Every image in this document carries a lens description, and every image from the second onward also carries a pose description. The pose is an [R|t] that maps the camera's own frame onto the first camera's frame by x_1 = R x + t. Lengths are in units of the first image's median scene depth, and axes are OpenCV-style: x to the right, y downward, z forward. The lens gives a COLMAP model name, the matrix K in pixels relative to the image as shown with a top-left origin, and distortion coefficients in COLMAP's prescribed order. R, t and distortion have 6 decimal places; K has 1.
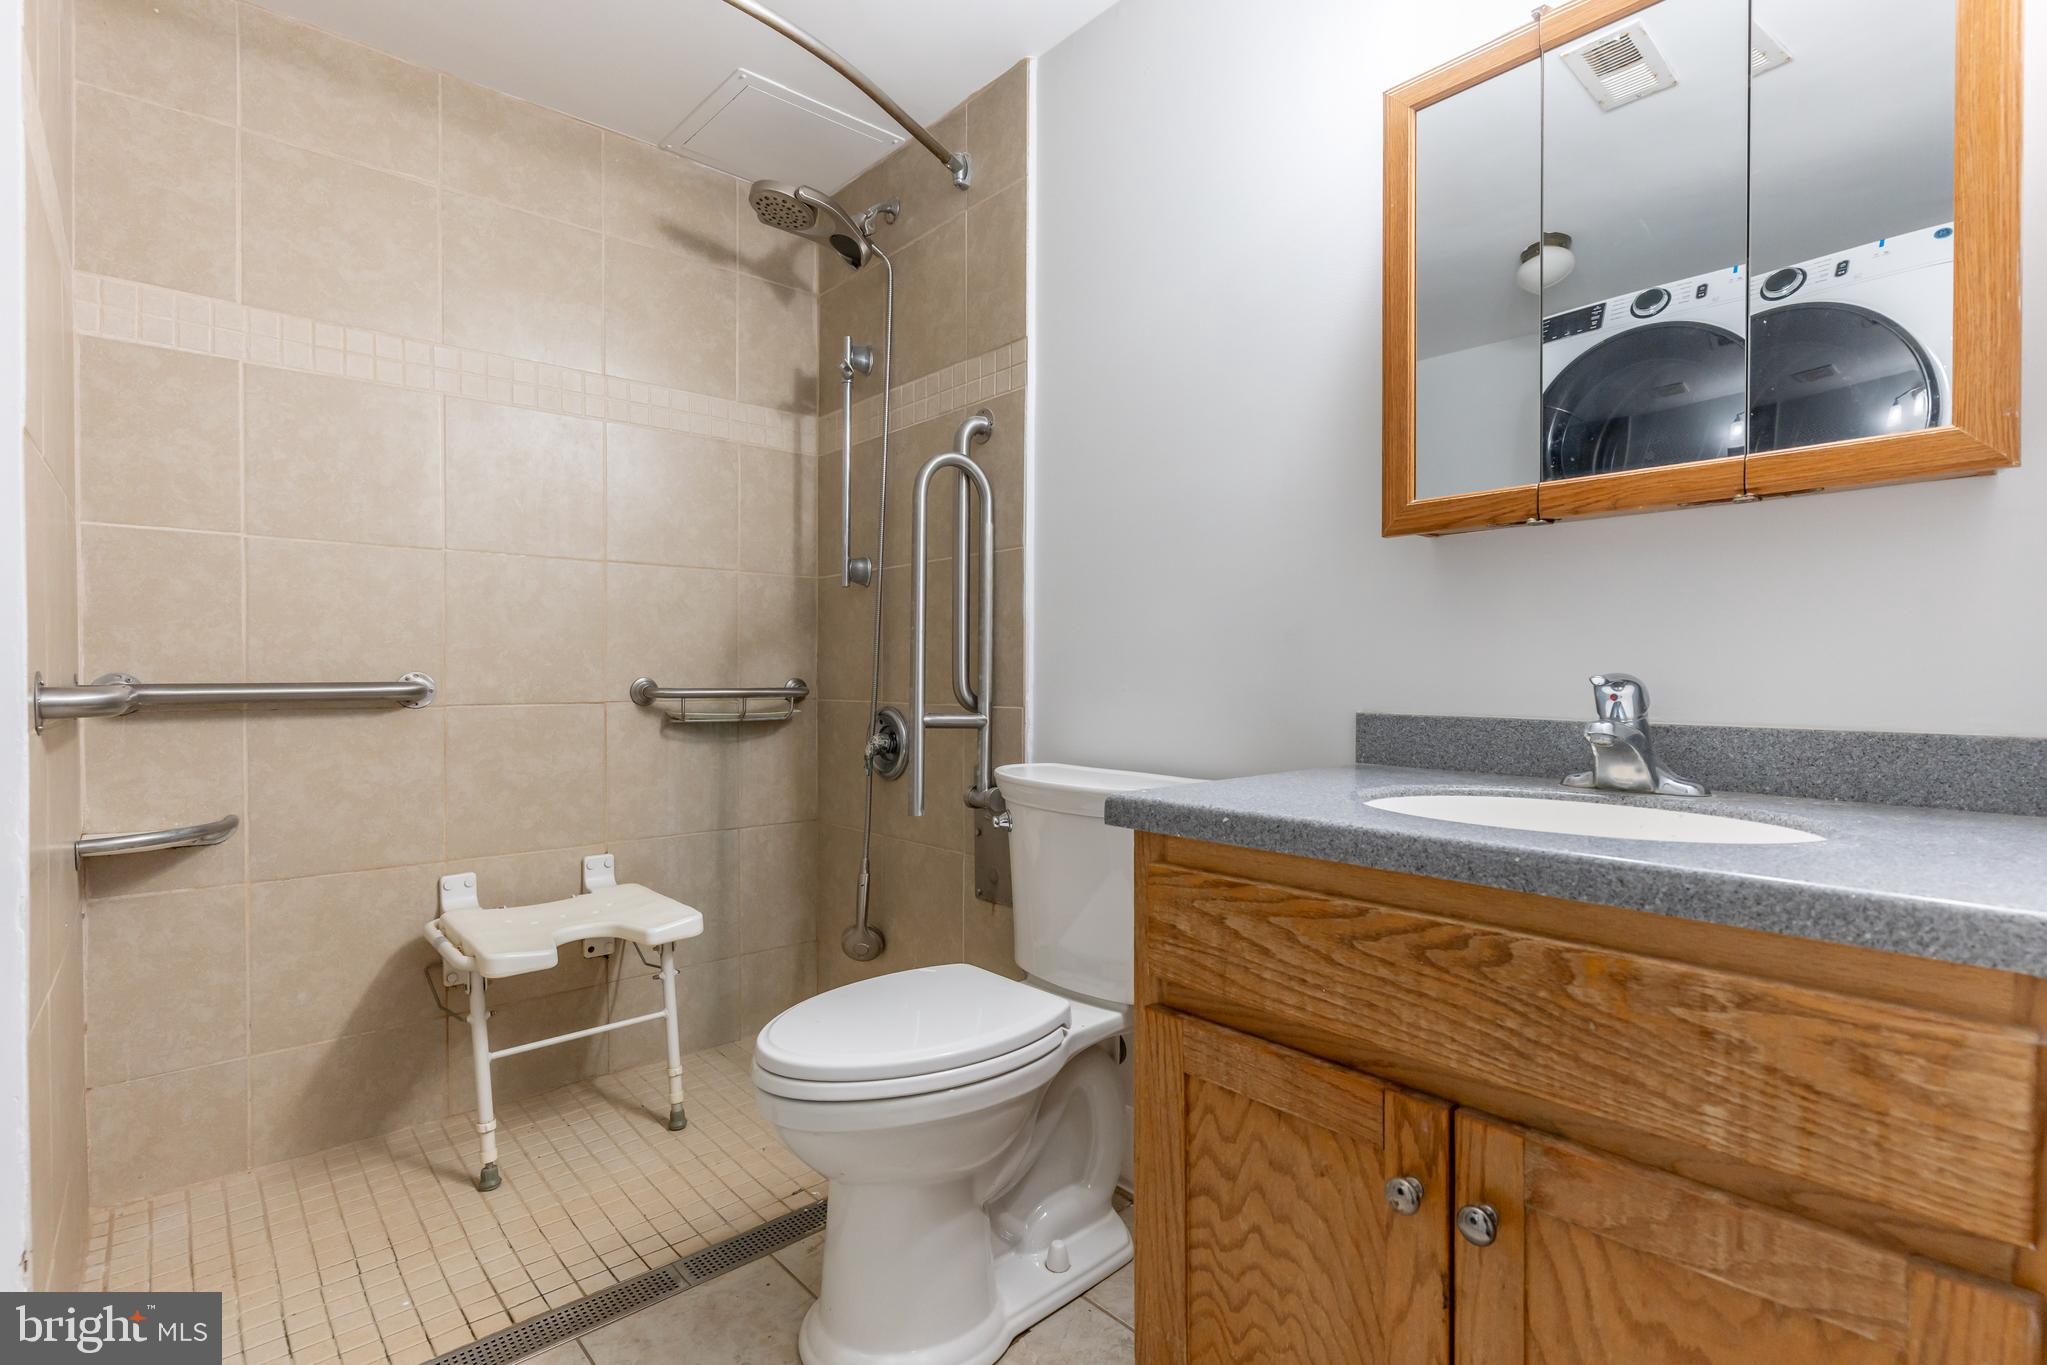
lens RADIAL K [[970.9, 0, 1030.9], [0, 970.9, 681.9], [0, 0, 1]] dist [-0.000780, 0.000324]
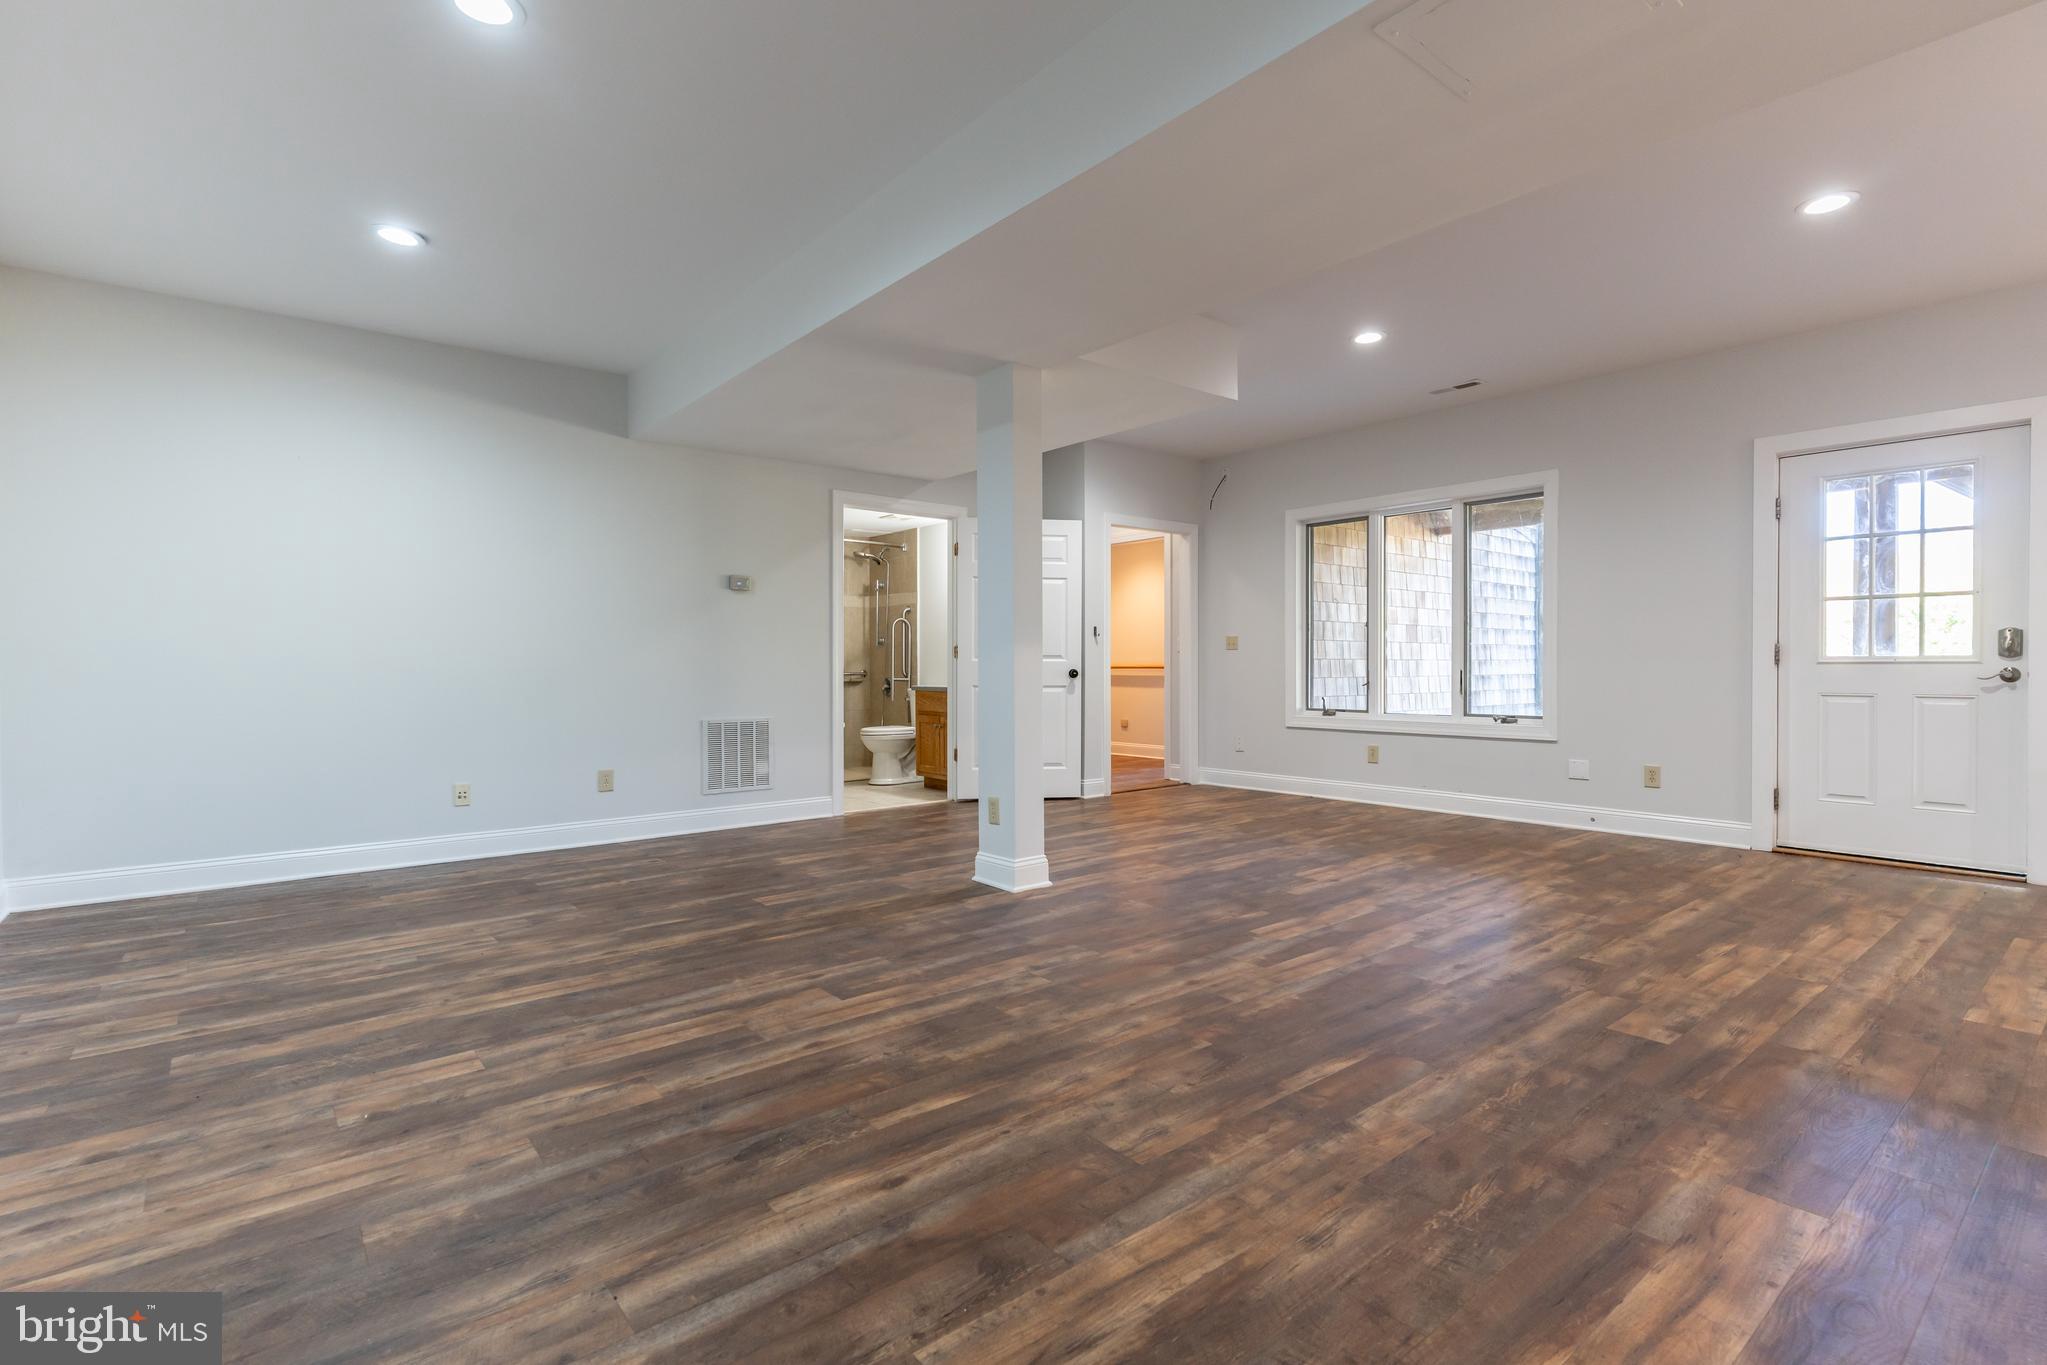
lens RADIAL K [[970.9, 0, 1024.8], [0, 970.9, 675.5], [0, 0, 1]] dist [-0.000780, 0.000324]
pose [[0.998559, -0.005967, -0.053341, 0.575413], [0.006371, 0.999952, 0.007402, -0.006356], [0.053295, -0.007731, 0.998549, -2.702586]]
